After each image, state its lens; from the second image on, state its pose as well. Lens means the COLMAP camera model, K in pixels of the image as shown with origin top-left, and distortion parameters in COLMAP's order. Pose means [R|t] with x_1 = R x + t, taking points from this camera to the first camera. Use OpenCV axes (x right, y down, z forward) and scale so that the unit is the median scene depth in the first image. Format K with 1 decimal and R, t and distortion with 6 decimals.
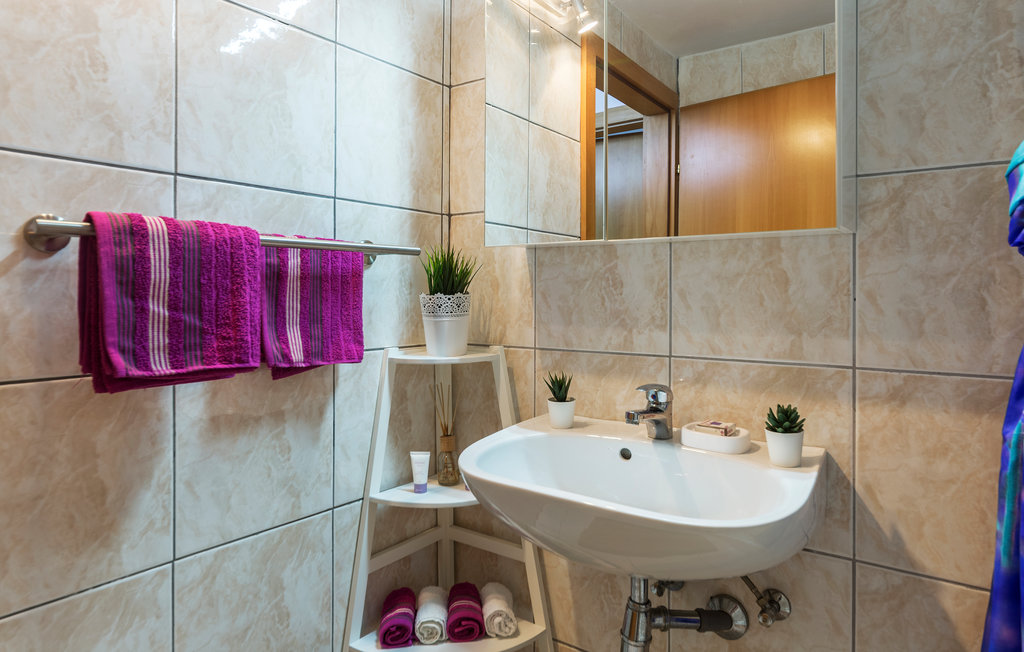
lens RADIAL K [[639.2, 0, 512.2], [0, 639.2, 294.4], [0, 0, 1]] dist [0.035009, 0.000560]
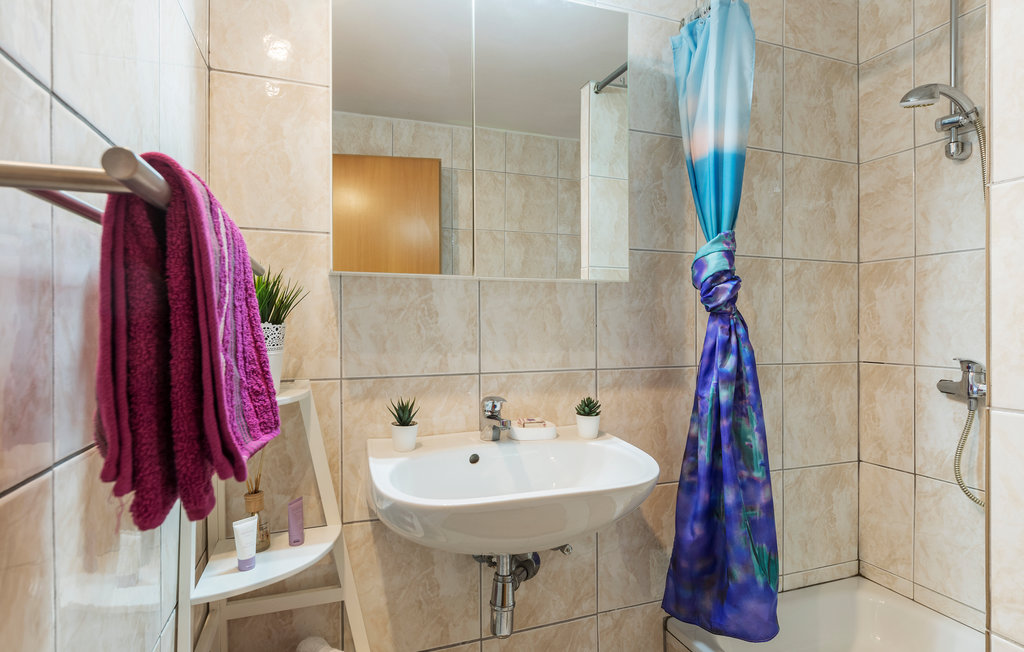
lens RADIAL K [[531.7, 0, 512.0], [0, 531.7, 326.0], [0, 0, 1]] dist [0.027016, -0.000369]
pose [[0.566027, -0.007035, 0.824357, -0.546207], [0.003085, 0.999975, 0.006416, -0.000591], [-0.824381, -0.001089, 0.566034, 0.364232]]
